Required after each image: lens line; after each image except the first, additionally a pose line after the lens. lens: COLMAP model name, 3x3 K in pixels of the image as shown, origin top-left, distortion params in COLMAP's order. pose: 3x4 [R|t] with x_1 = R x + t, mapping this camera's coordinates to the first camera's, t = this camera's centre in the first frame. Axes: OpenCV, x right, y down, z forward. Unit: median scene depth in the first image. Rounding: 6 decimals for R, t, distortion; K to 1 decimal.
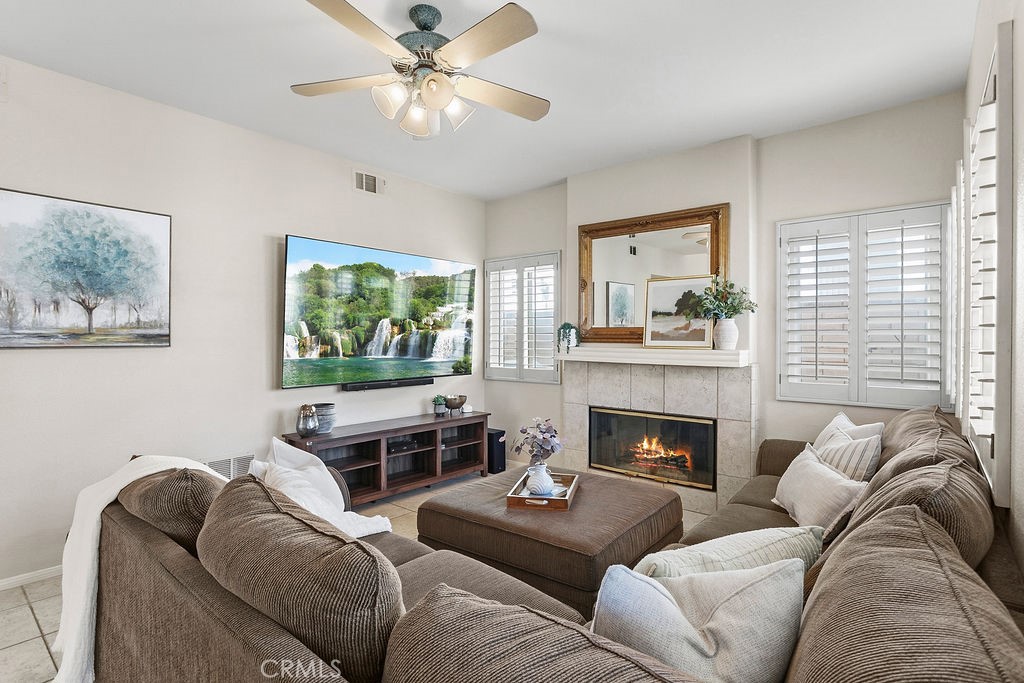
lens RADIAL K [[497.1, 0, 517.2], [0, 497.1, 338.5], [0, 0, 1]] dist [-0.000503, -0.000151]
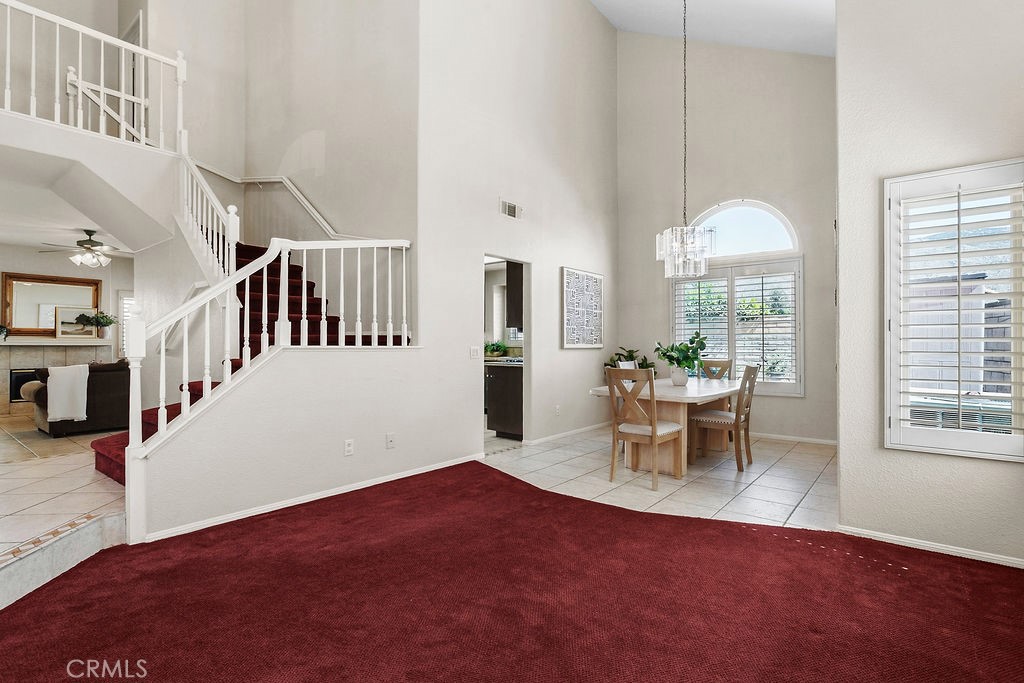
lens RADIAL K [[497.1, 0, 513.6], [0, 497.1, 338.0], [0, 0, 1]] dist [-0.000503, -0.000151]
pose [[0.008835, 0.001404, 0.999960, -1.903397], [-0.003834, 0.999992, -0.001371, 0.013047], [-0.999954, -0.003822, 0.008840, -1.014577]]
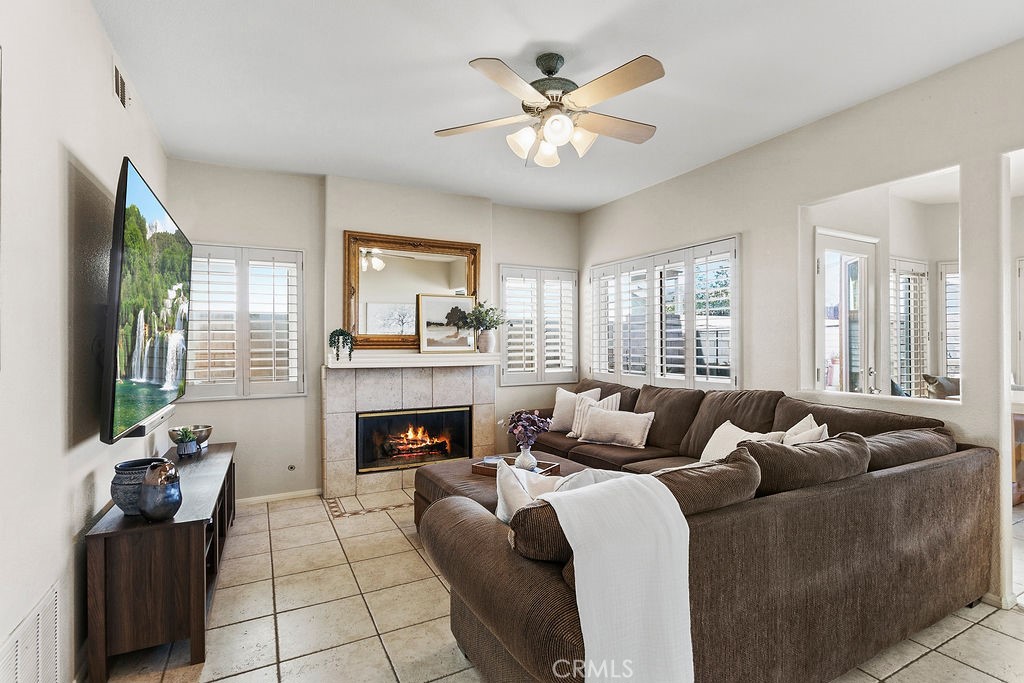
lens RADIAL K [[497.1, 0, 515.4], [0, 497.1, 339.3], [0, 0, 1]] dist [-0.000503, -0.000151]
pose [[0.408763, -0.001162, 0.912640, -0.713041], [0.003980, 0.999992, -0.000510, -0.011503], [-0.912632, 0.003841, 0.408764, 0.331175]]
